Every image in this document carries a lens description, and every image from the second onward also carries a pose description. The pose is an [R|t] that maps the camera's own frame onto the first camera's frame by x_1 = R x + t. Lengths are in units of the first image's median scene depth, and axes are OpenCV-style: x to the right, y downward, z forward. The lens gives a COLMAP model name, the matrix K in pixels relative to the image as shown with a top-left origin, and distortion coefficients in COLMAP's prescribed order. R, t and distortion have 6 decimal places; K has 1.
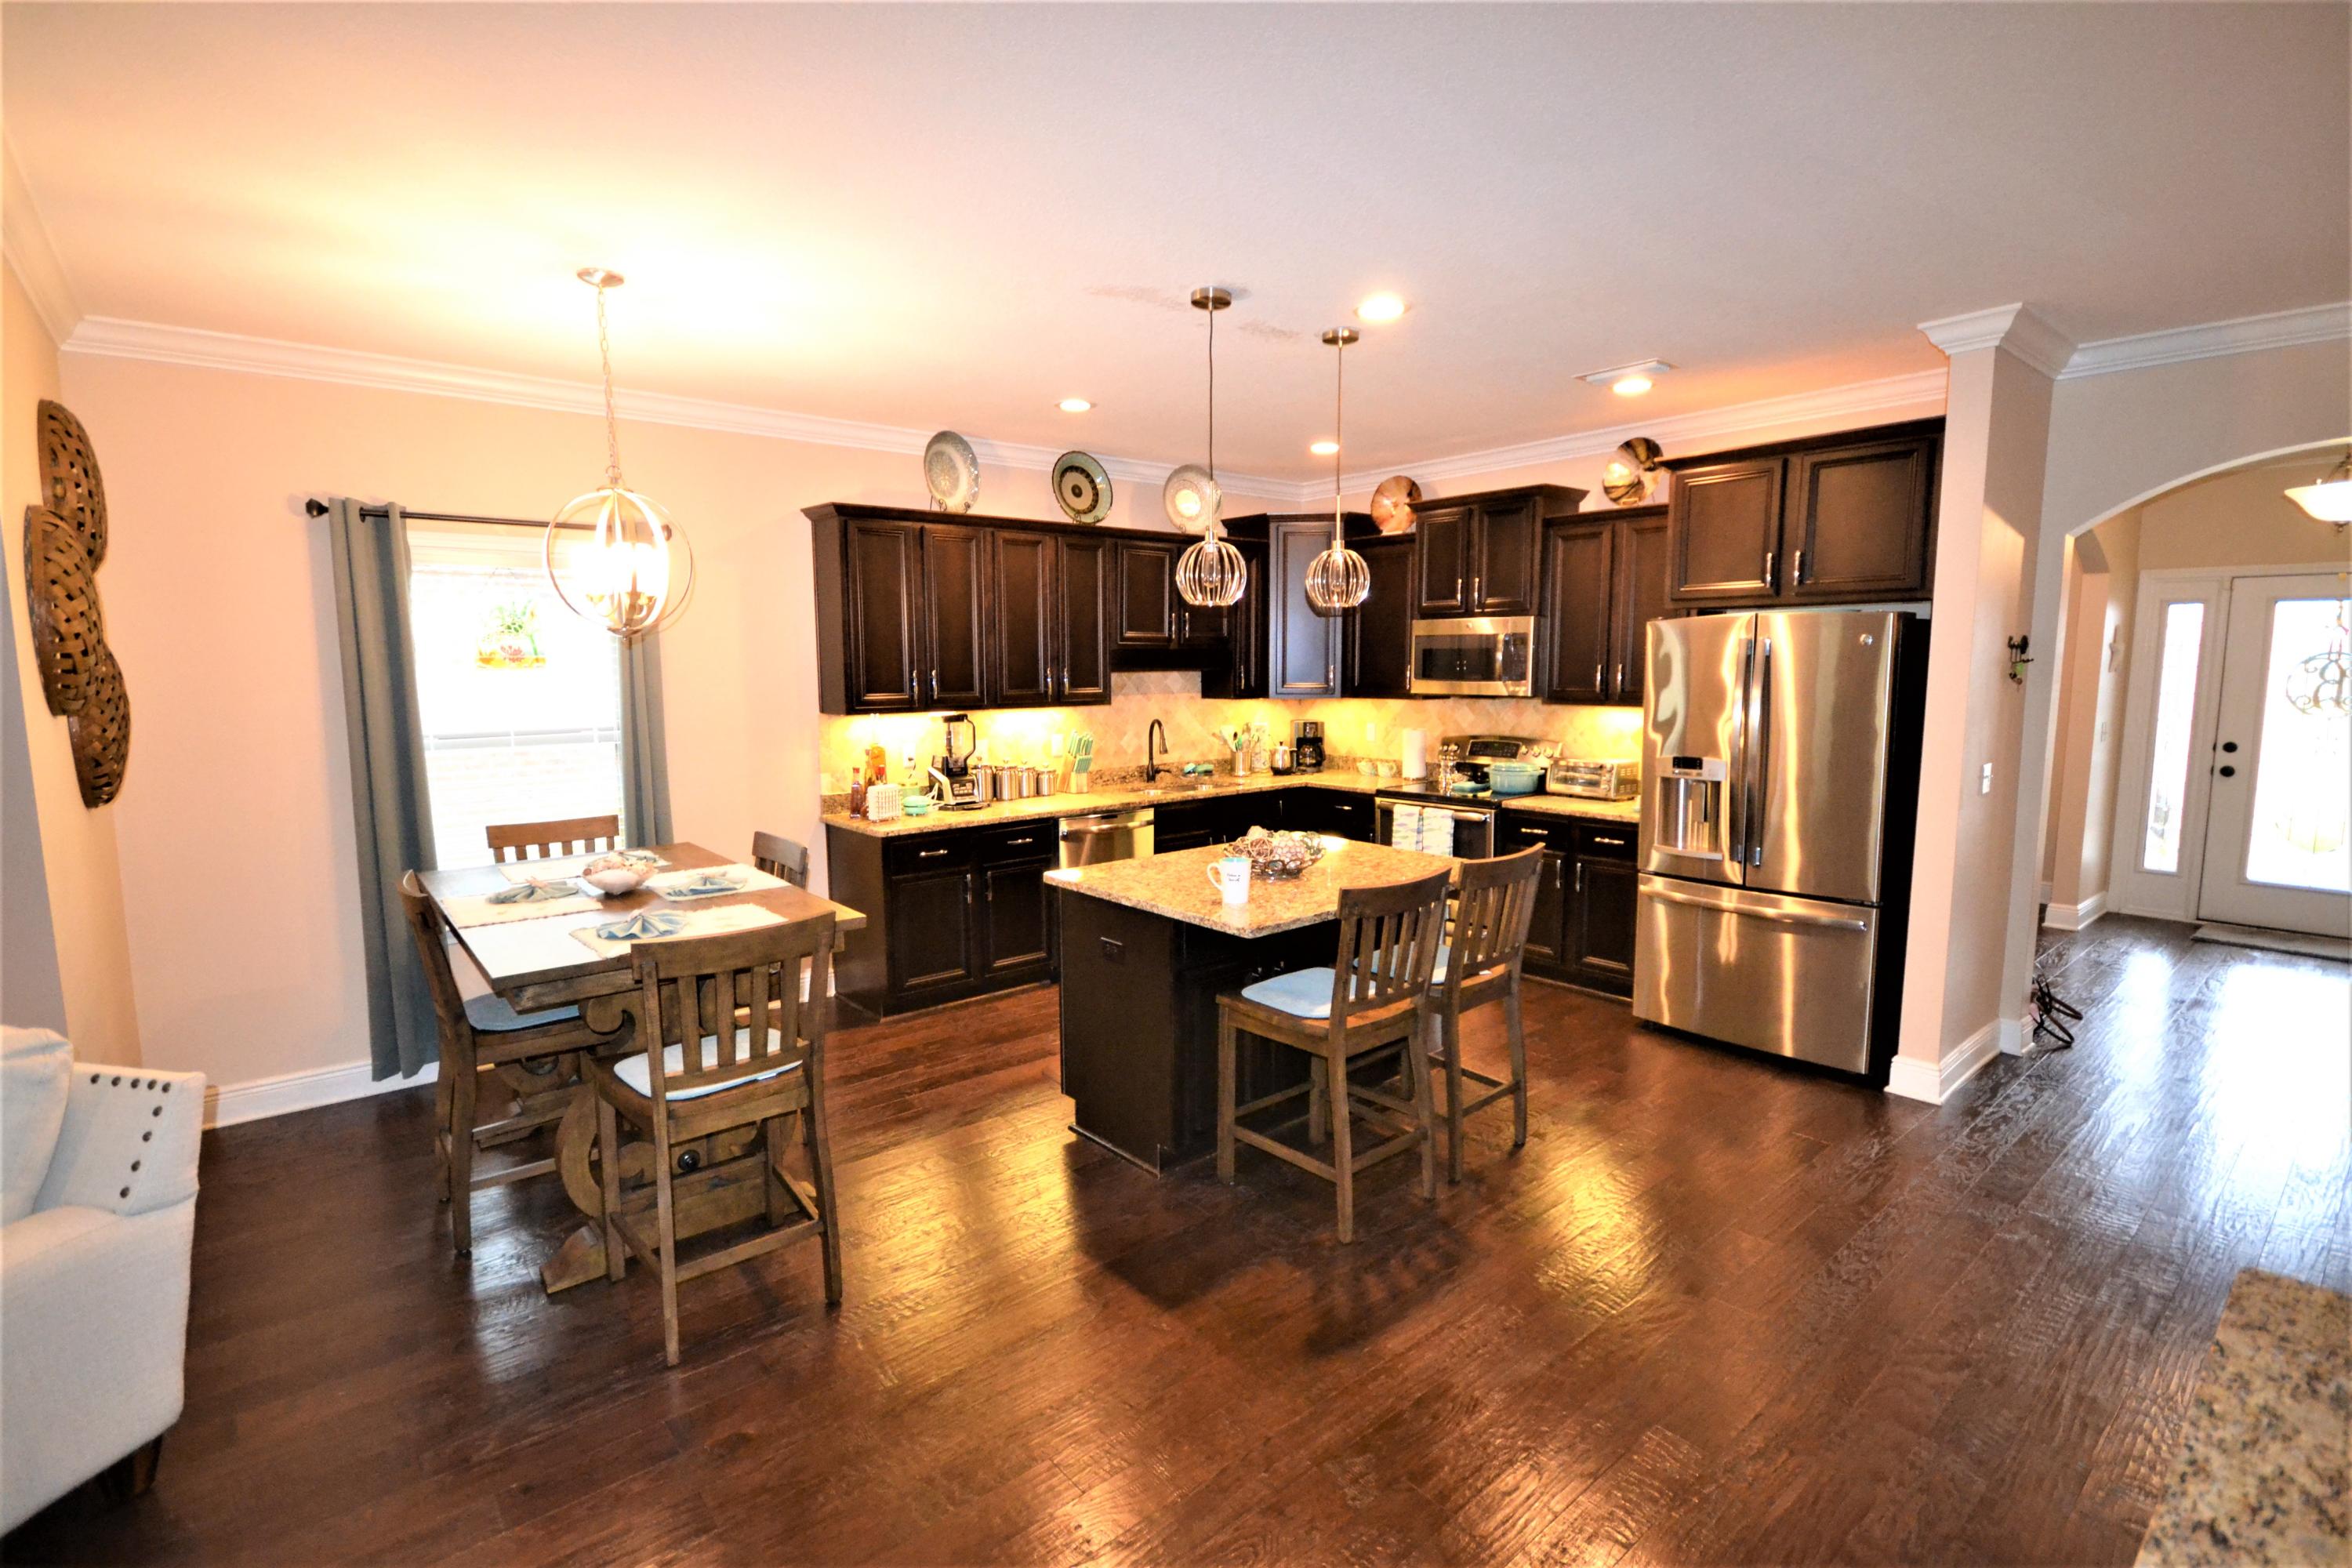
lens RADIAL K [[1079.7, 0, 1153.9], [0, 1079.7, 782.5], [0, 0, 1]] dist [0.016207, -0.011954]
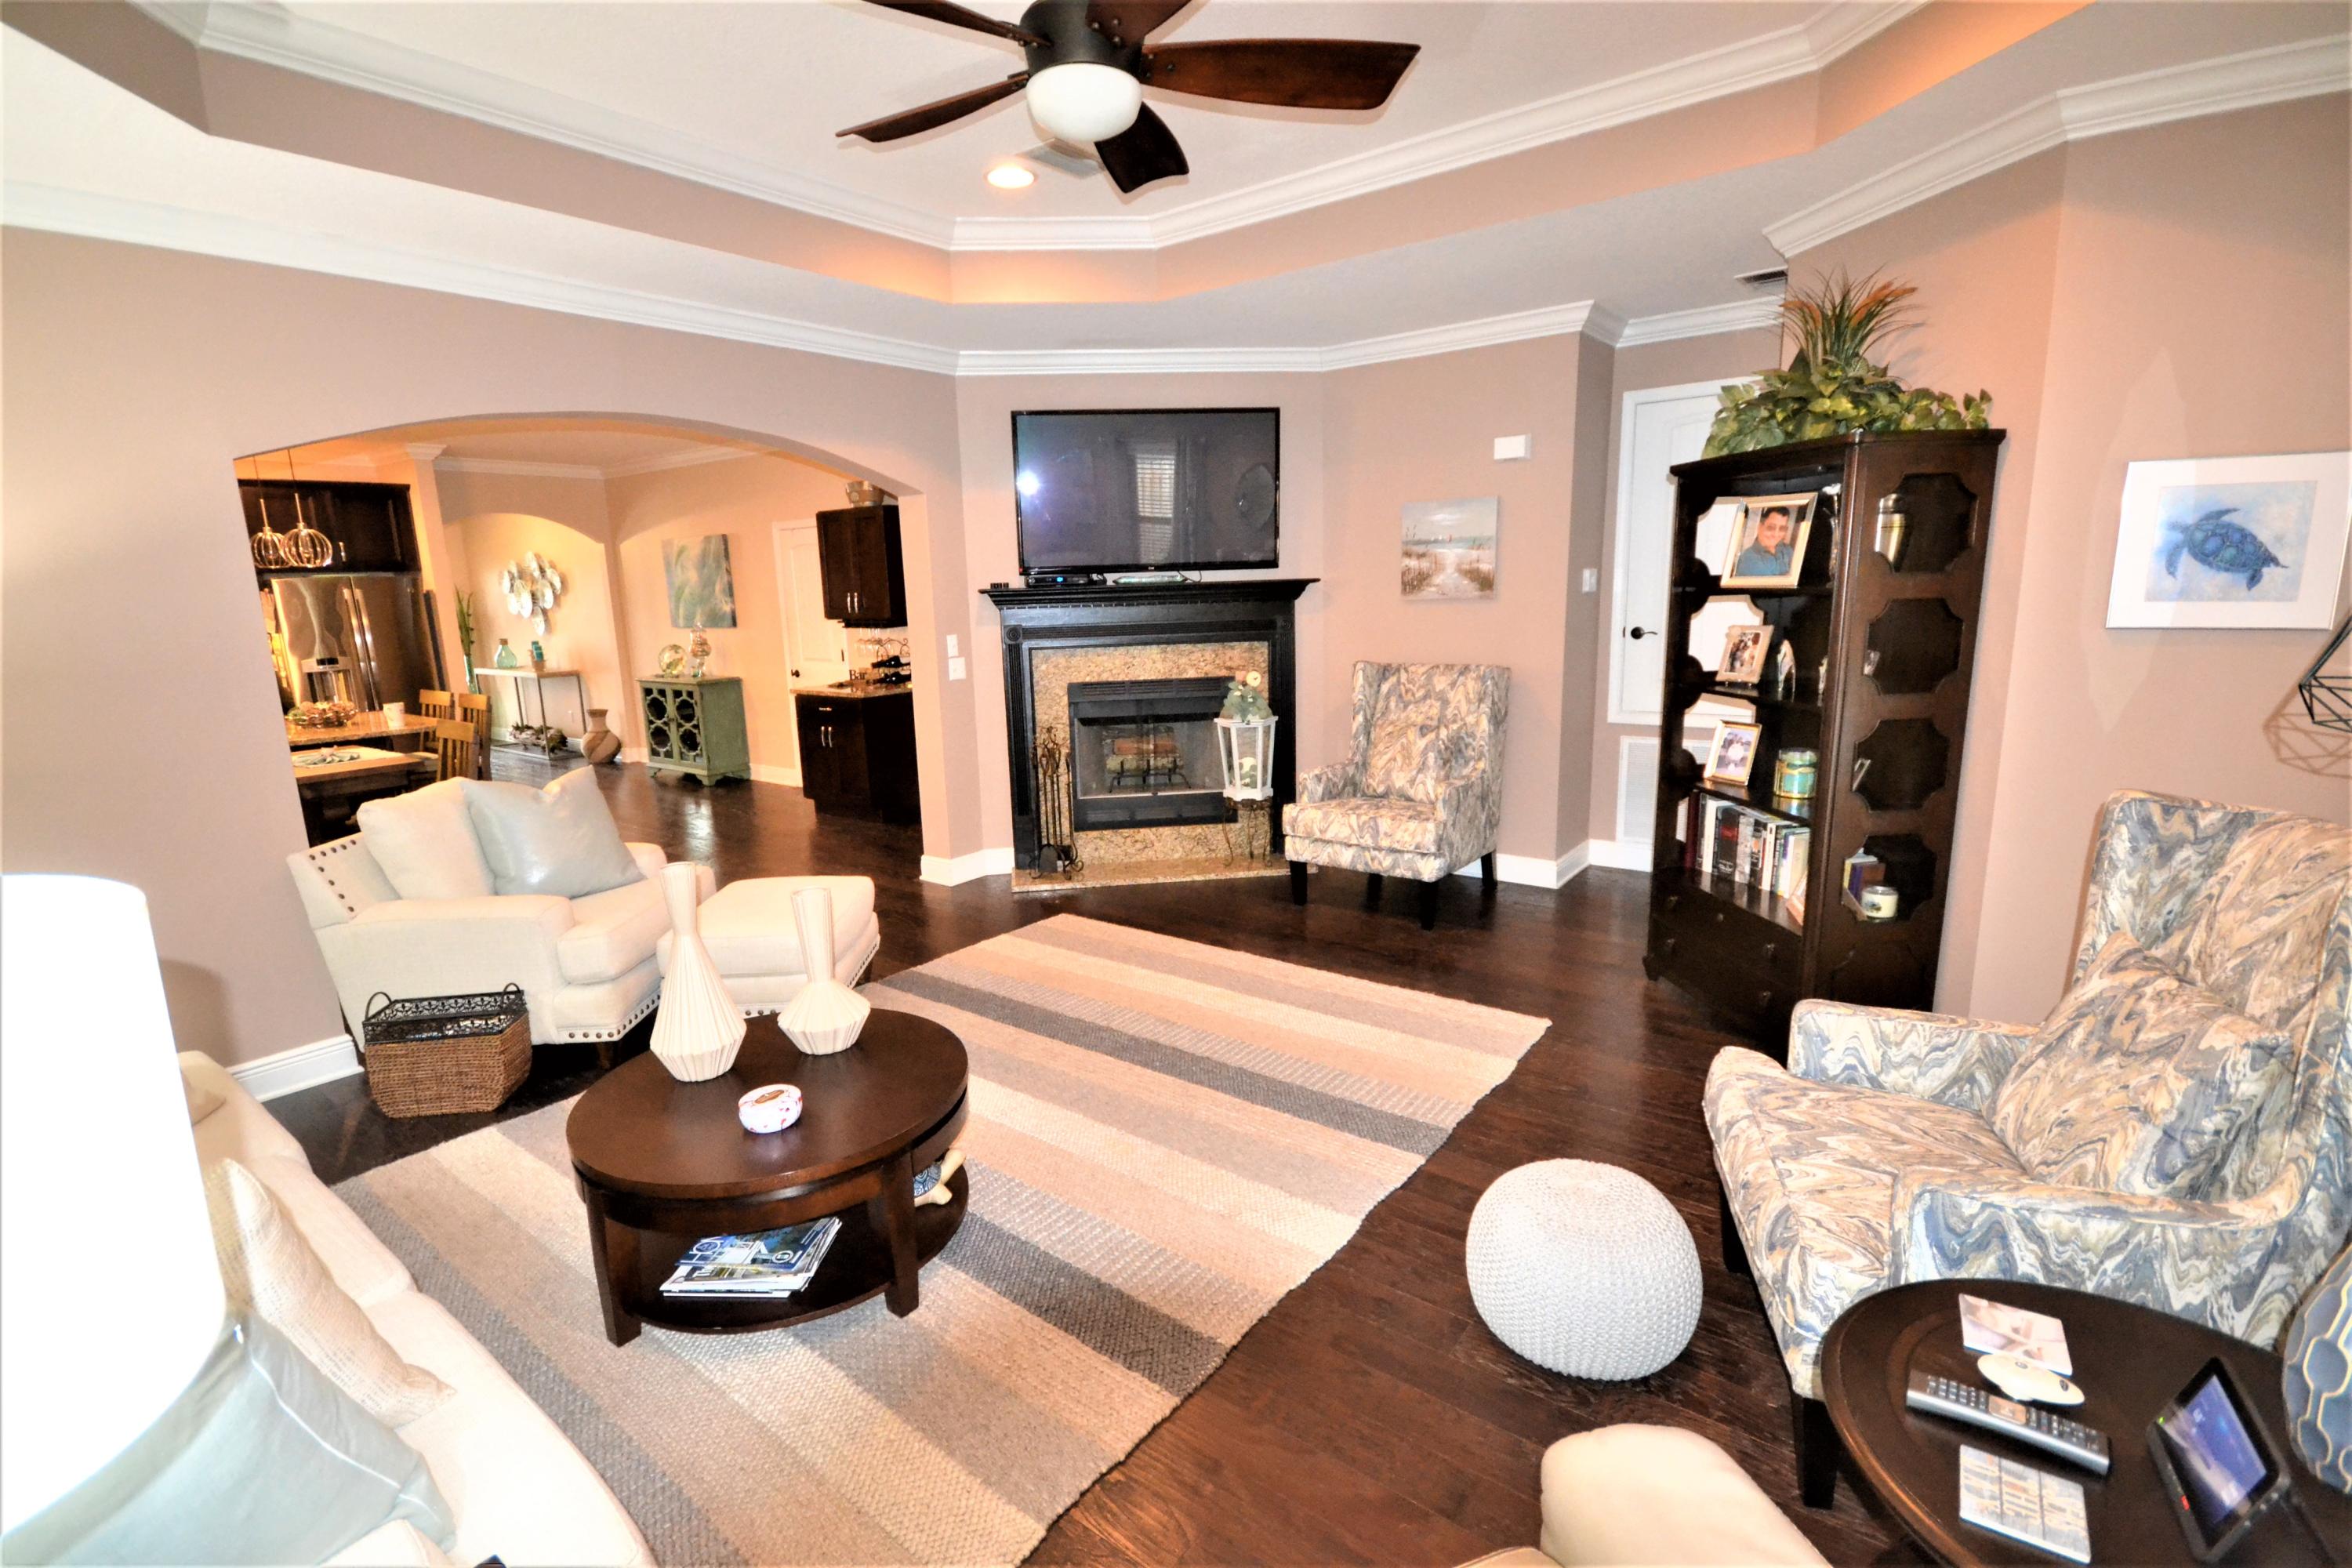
lens RADIAL K [[1079.7, 0, 1173.9], [0, 1079.7, 784.8], [0, 0, 1]] dist [0.016207, -0.011954]
pose [[-0.223218, -0.168272, 0.960135, -1.331202], [0.143776, 0.968530, 0.203169, 0.012704], [-0.964107, 0.183395, -0.192000, 0.047229]]
